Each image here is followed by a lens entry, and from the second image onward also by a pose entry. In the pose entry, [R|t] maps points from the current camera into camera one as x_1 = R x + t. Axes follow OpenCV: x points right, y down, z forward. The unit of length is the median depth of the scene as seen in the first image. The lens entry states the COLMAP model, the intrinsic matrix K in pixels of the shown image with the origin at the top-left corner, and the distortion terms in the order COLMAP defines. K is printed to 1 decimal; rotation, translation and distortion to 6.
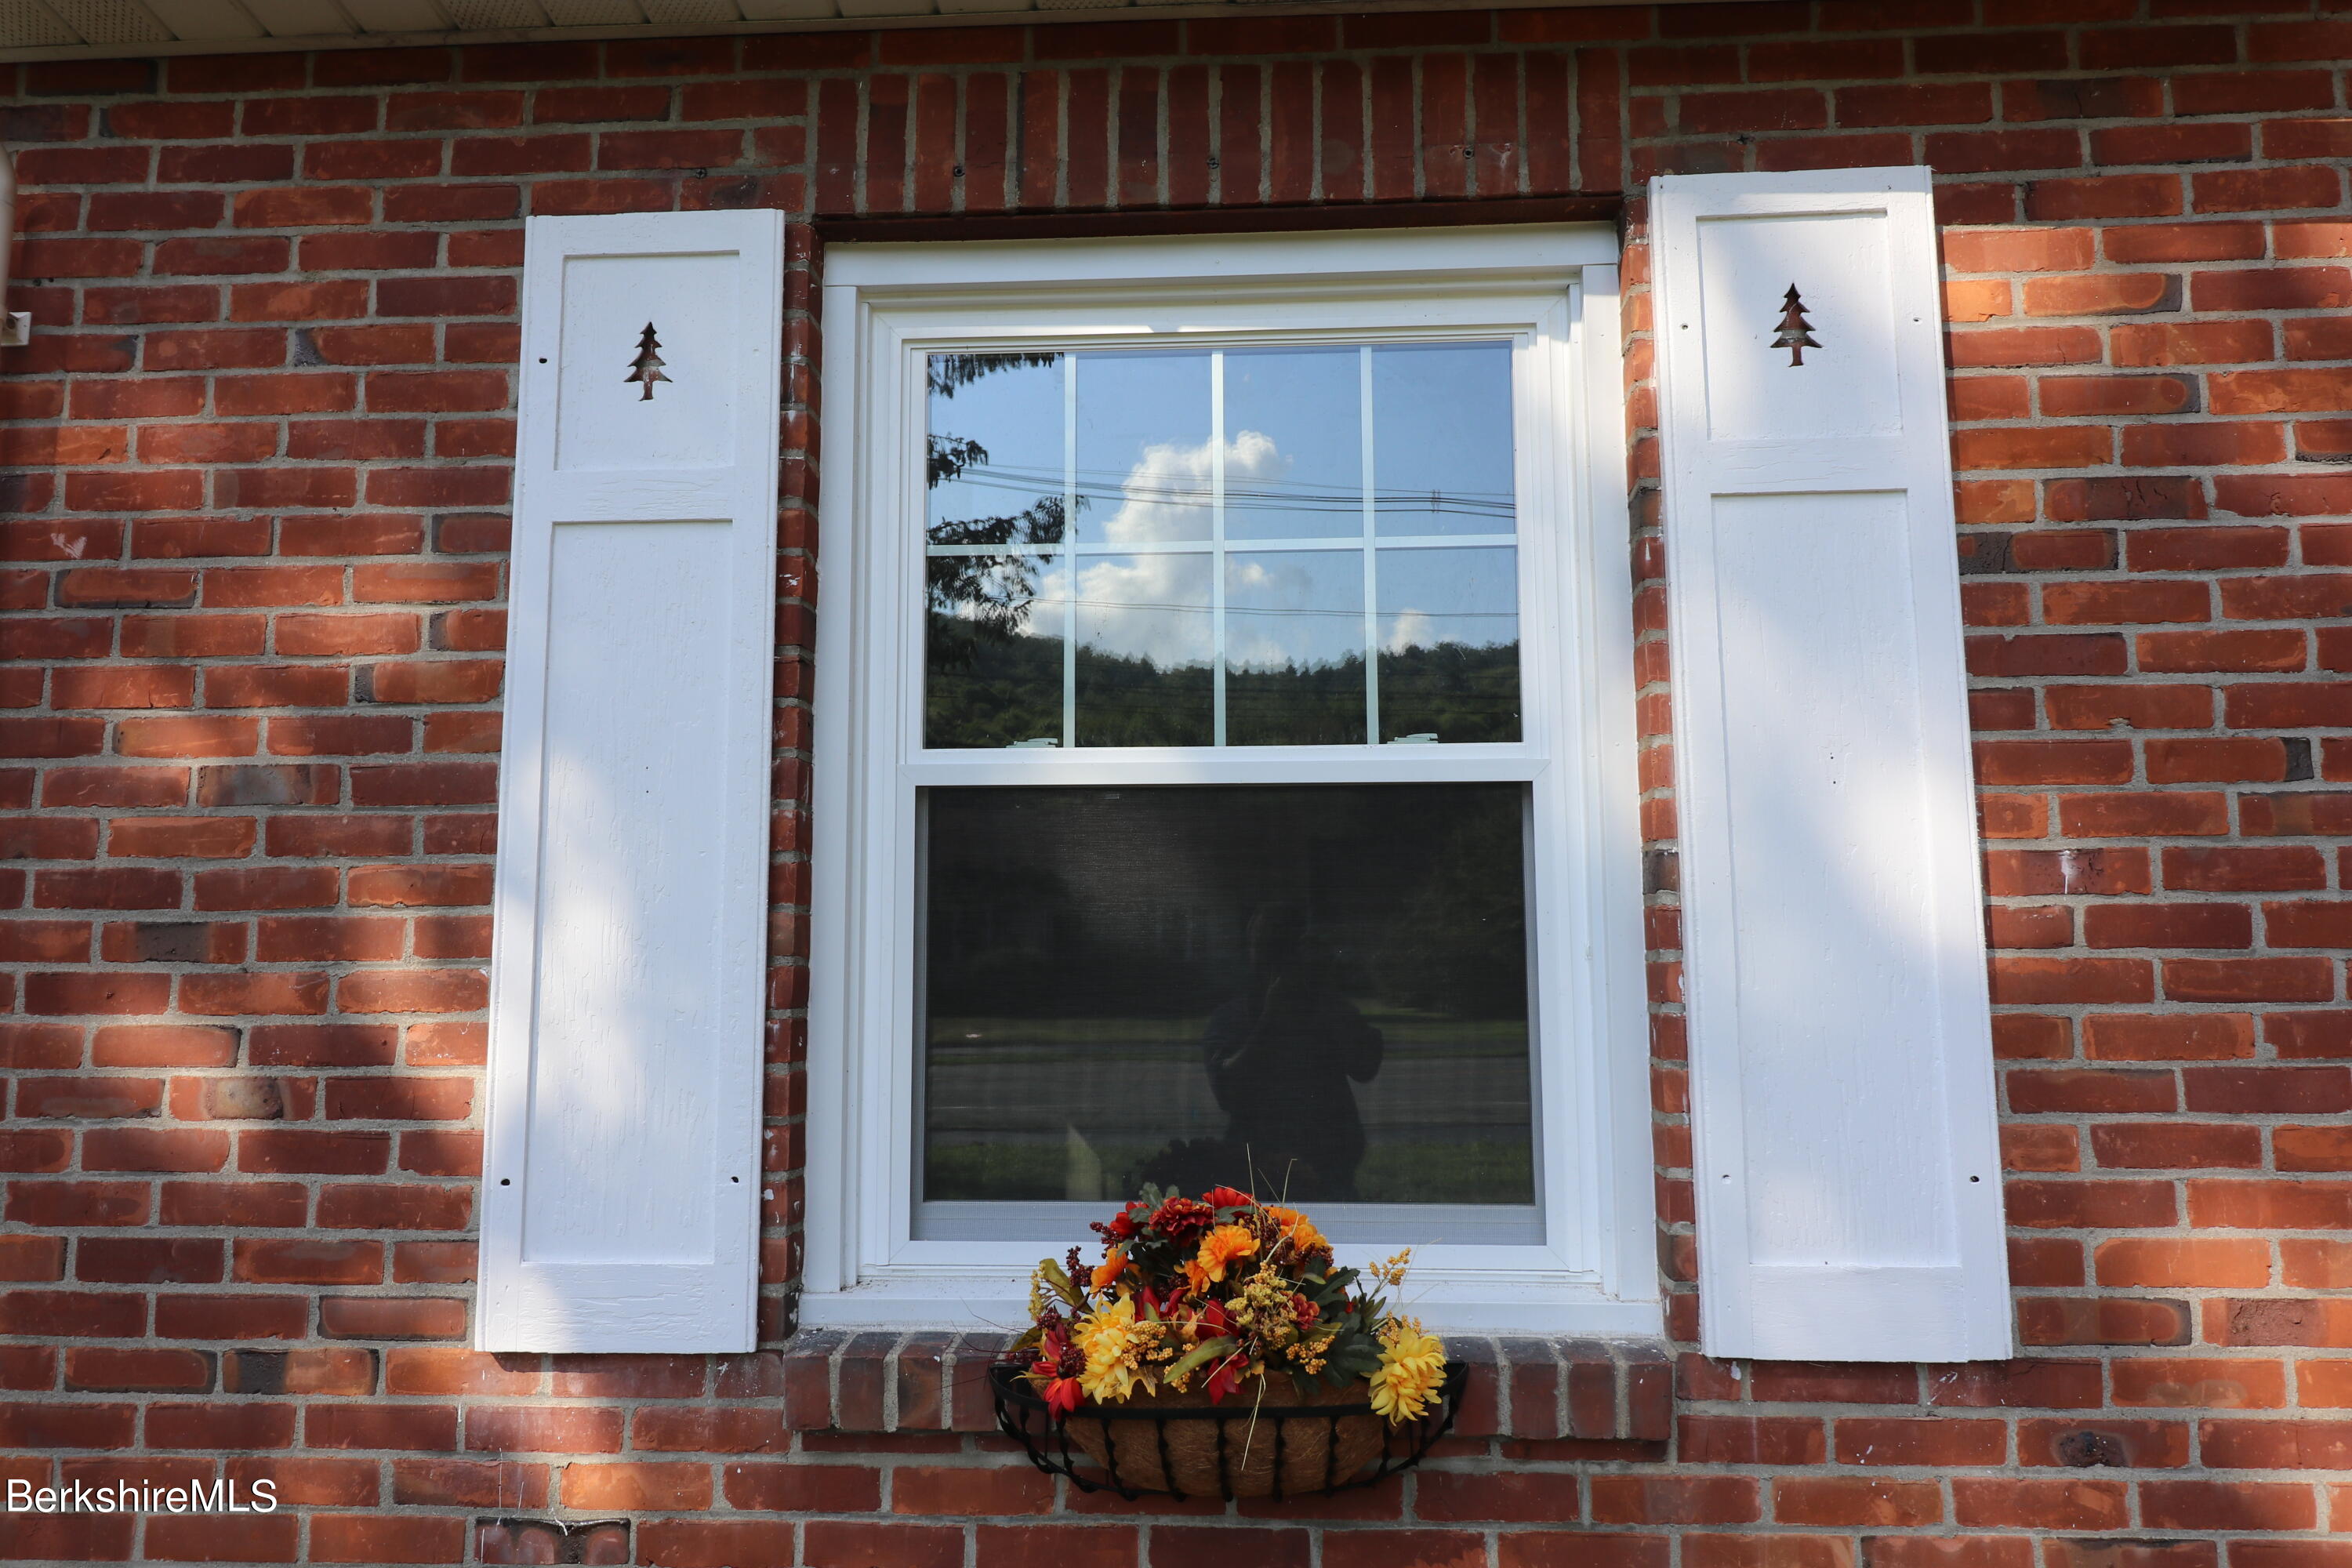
lens RADIAL K [[1703.1, 0, 1154.7], [0, 1703.1, 739.4], [0, 0, 1]] dist [0.007105, 0.000595]
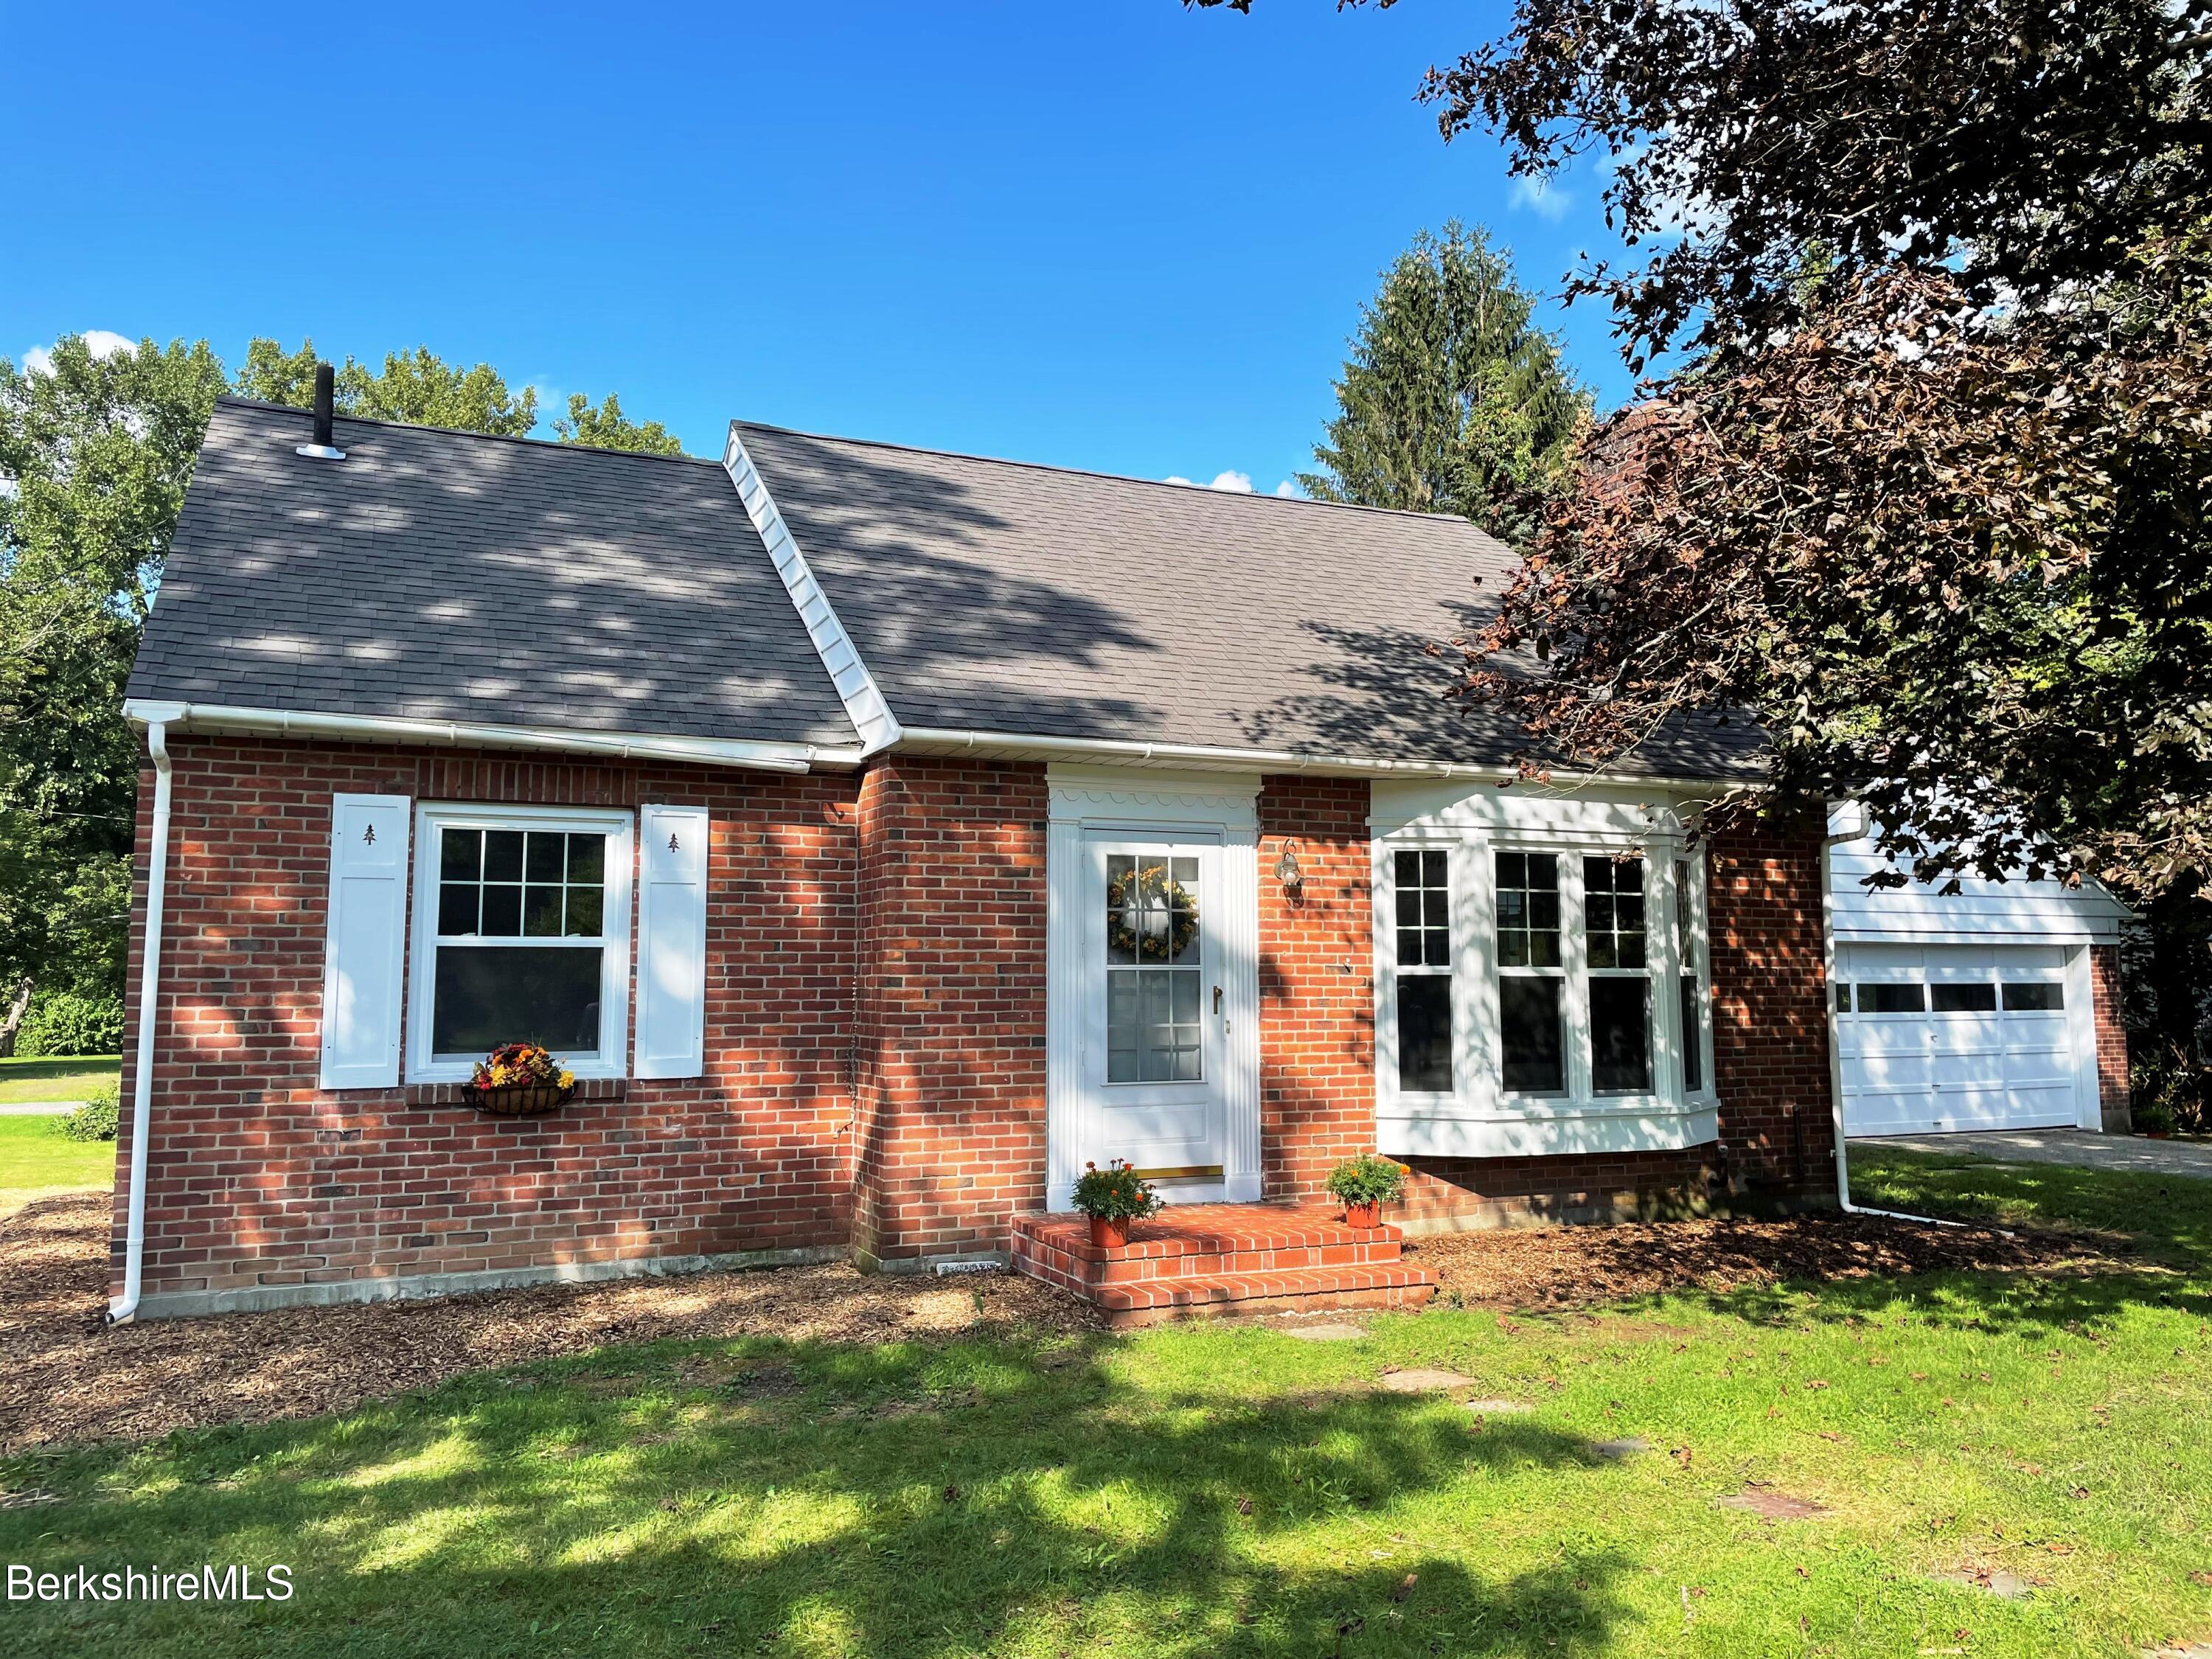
lens RADIAL K [[1671.9, 0, 1110.4], [0, 1671.9, 811.1], [0, 0, 1]] dist [0.081656, -0.093240]
pose [[0.885639, 0.049027, 0.461779, -0.616520], [-0.062232, 0.997972, 0.013400, -0.454528], [-0.460186, -0.040605, 0.886894, -3.305179]]
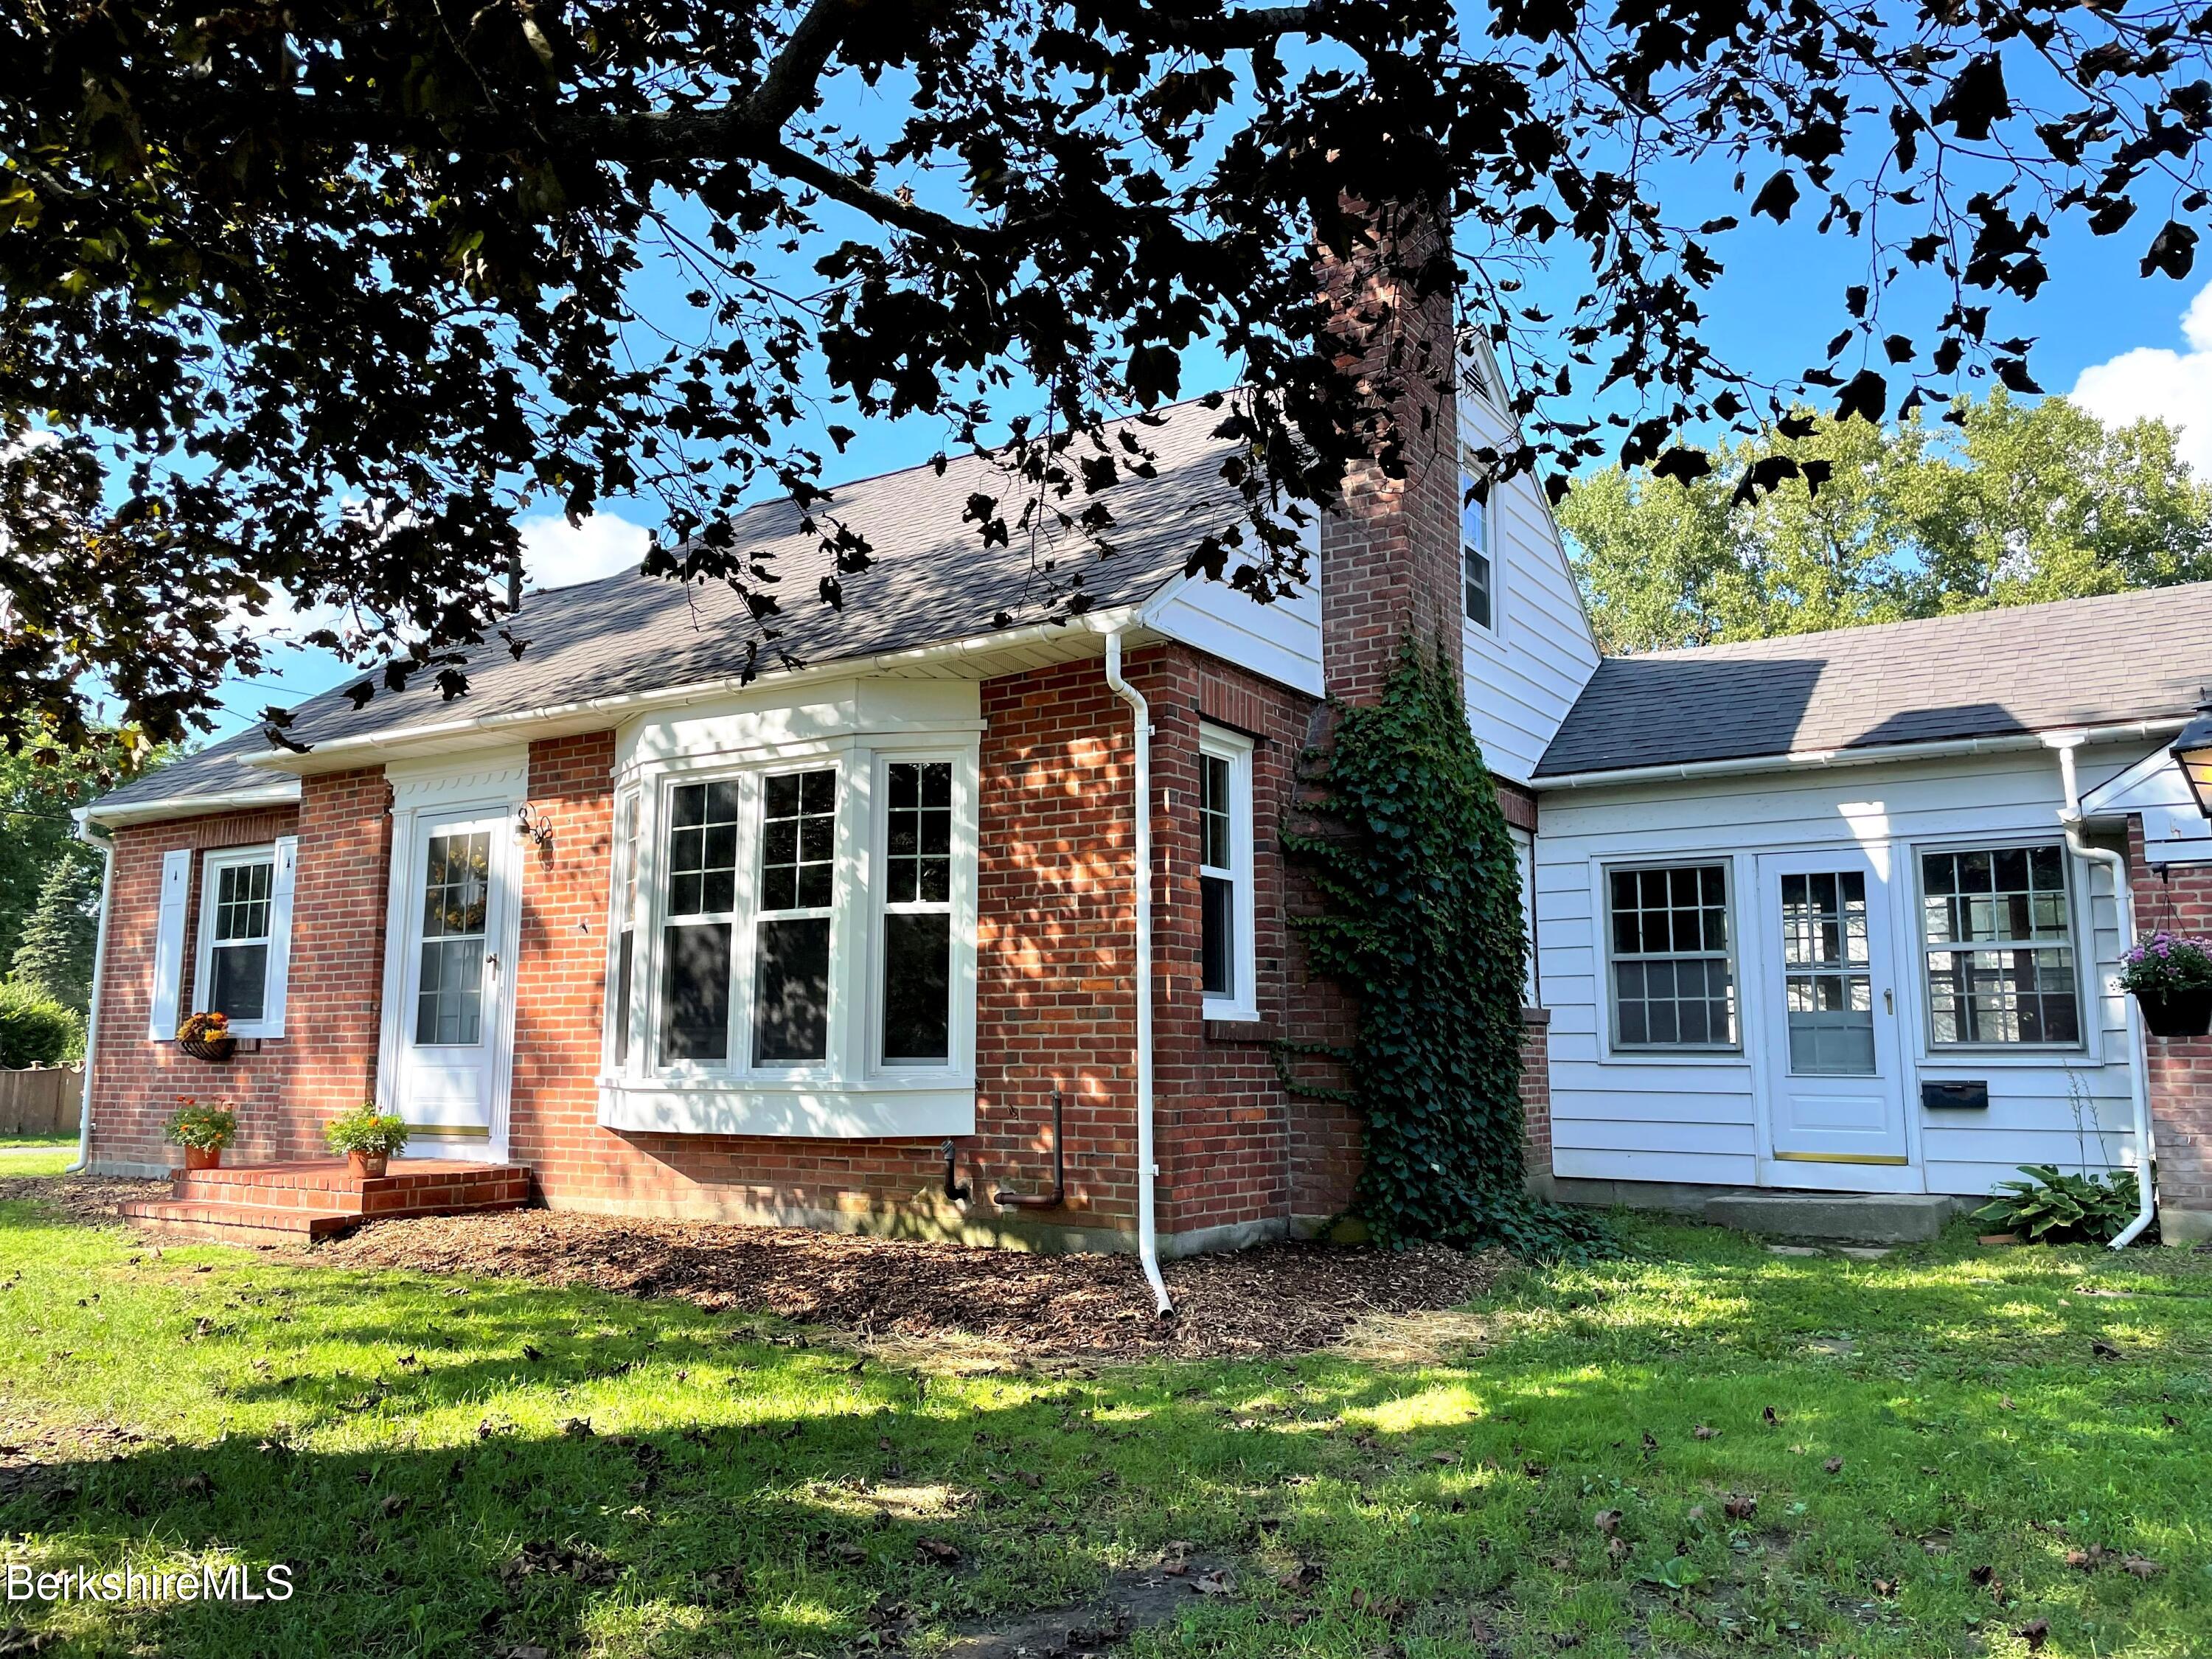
lens RADIAL K [[1671.9, 0, 1108.6], [0, 1671.9, 834.9], [0, 0, 1]] dist [0.081656, -0.093240]
pose [[0.872295, -0.061200, -0.485135, 5.700389], [0.059558, 0.998047, -0.018815, -0.068726], [0.485339, -0.012482, 0.874237, -2.717039]]
